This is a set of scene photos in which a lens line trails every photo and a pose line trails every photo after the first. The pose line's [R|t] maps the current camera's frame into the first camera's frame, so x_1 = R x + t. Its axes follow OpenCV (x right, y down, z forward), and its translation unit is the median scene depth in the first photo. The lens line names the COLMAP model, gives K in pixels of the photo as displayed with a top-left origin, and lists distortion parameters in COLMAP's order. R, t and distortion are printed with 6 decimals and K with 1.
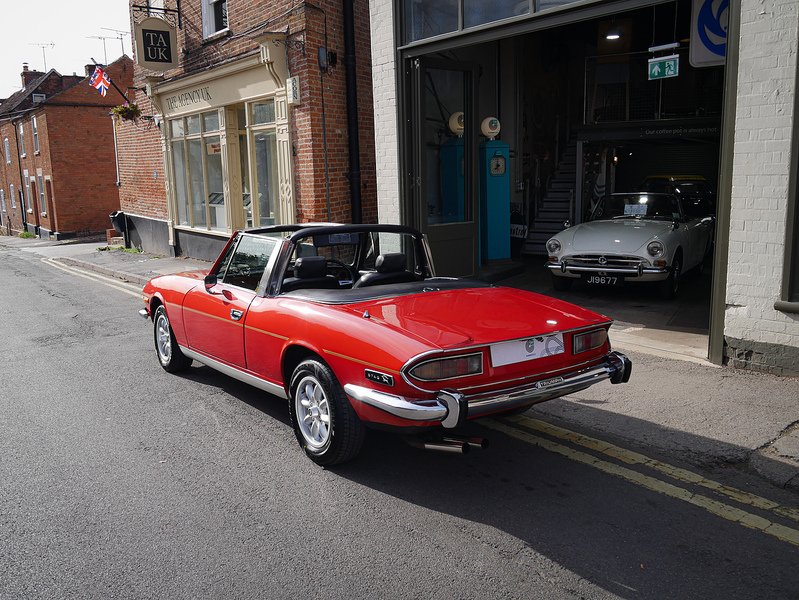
lens RADIAL K [[685.7, 0, 399.4], [0, 685.7, 298.5], [0, 0, 1]] dist [-0.004607, -0.020114]
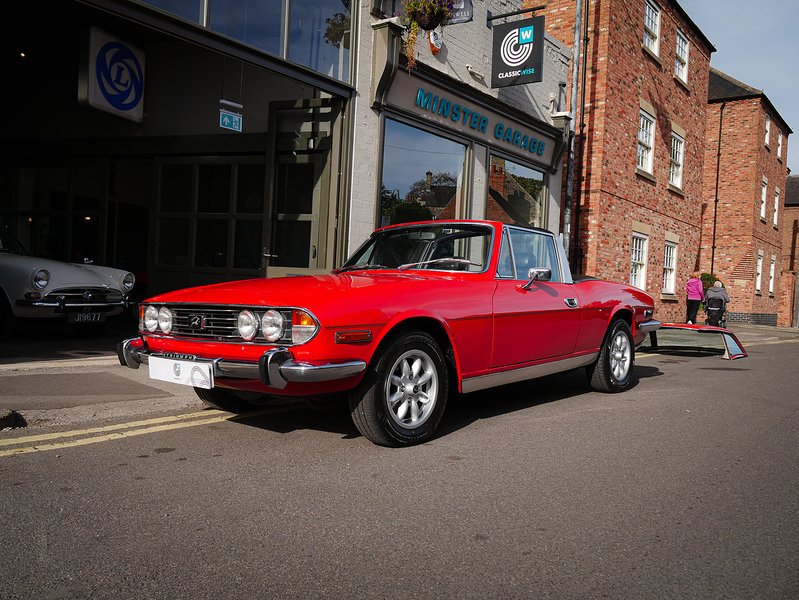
lens RADIAL K [[685.7, 0, 399.6], [0, 685.7, 296.3], [0, 0, 1]] dist [-0.004607, -0.020114]
pose [[-0.229485, 0.000895, 0.973312, -0.649469], [0.127588, 0.991398, 0.029170, -0.027665], [-0.964914, 0.130877, -0.227625, 0.805983]]
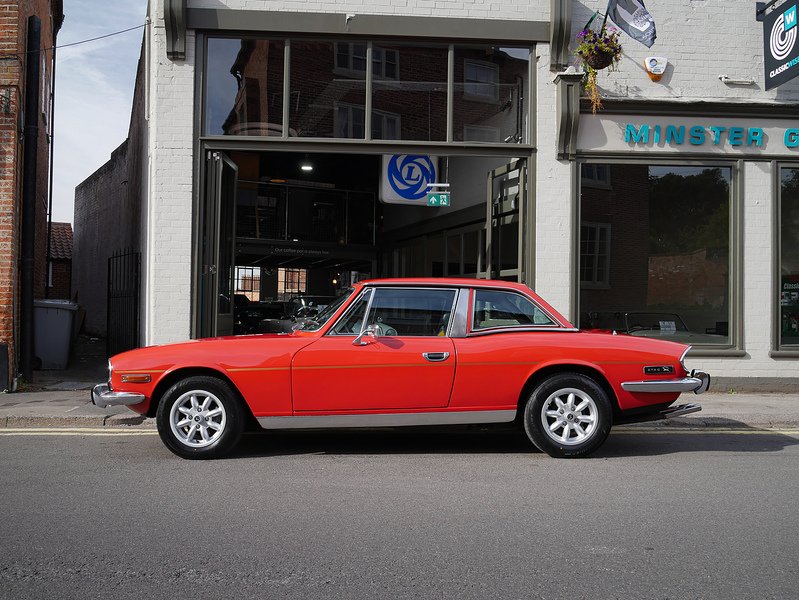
lens RADIAL K [[685.7, 0, 403.0], [0, 685.7, 301.2], [0, 0, 1]] dist [-0.004607, -0.020114]
pose [[0.590346, 0.043832, 0.805959, -0.615242], [0.115768, 0.983602, -0.138291, 0.043756], [-0.798805, 0.174944, 0.575591, 0.222137]]
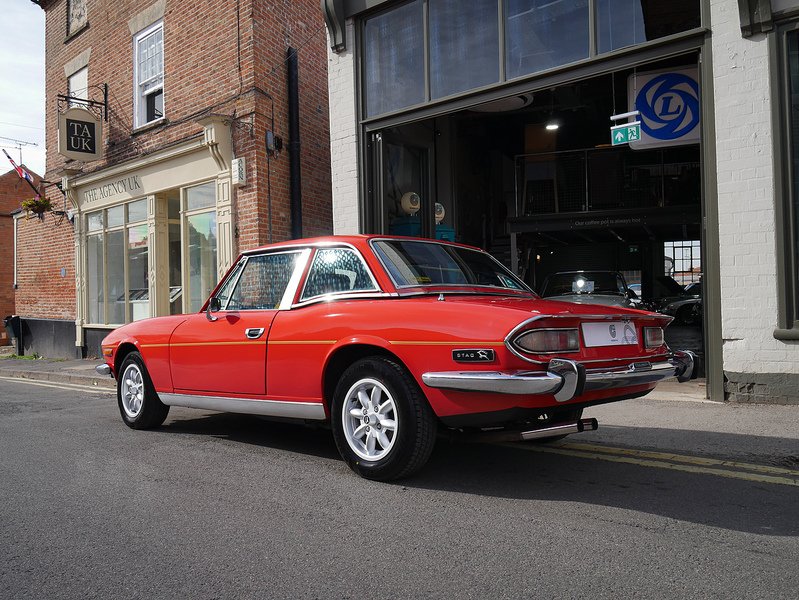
lens RADIAL K [[685.7, 0, 399.8], [0, 685.7, 299.9], [0, 0, 1]] dist [-0.004607, -0.020114]
pose [[0.986806, 0.000774, 0.161903, -0.106256], [0.029406, 0.982500, -0.183928, 0.081704], [-0.159212, 0.186262, 0.969514, 0.052632]]
